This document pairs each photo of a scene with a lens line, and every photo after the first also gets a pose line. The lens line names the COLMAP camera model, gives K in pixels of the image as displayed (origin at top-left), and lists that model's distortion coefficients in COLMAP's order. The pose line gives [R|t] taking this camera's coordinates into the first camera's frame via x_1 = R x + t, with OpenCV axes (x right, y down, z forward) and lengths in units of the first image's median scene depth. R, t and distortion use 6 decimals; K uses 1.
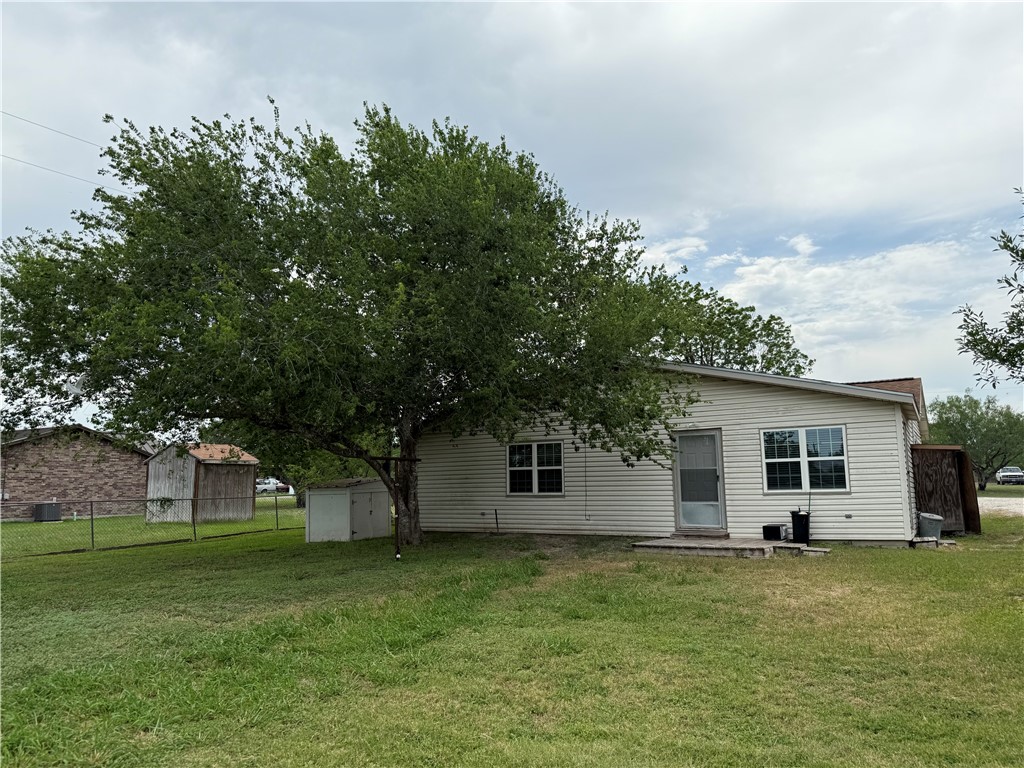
lens RADIAL K [[727.9, 0, 511.8], [0, 727.9, 385.0], [0, 0, 1]] dist [0.072929, -0.116560]
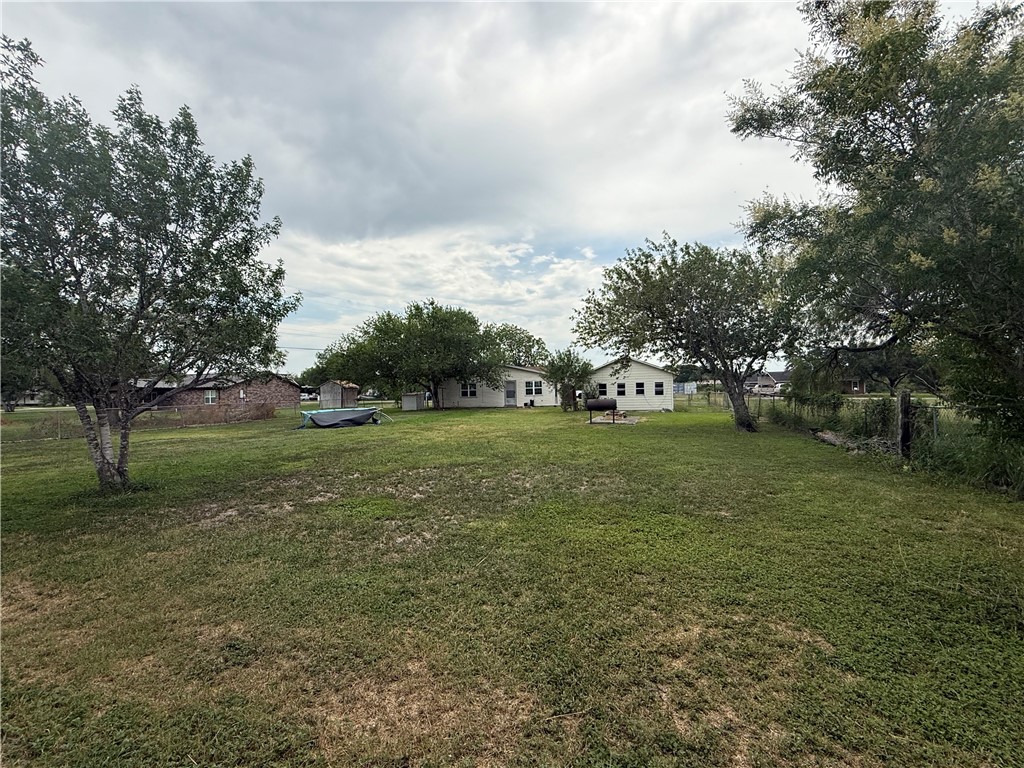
lens RADIAL K [[457.1, 0, 512.1], [0, 457.1, 386.0], [0, 0, 1]] dist [0.000865, 0.000081]
pose [[0.975826, -0.000977, 0.218545, -0.291557], [-0.023503, 0.993721, 0.109388, -0.185578], [-0.217279, -0.111880, 0.969677, -1.455270]]
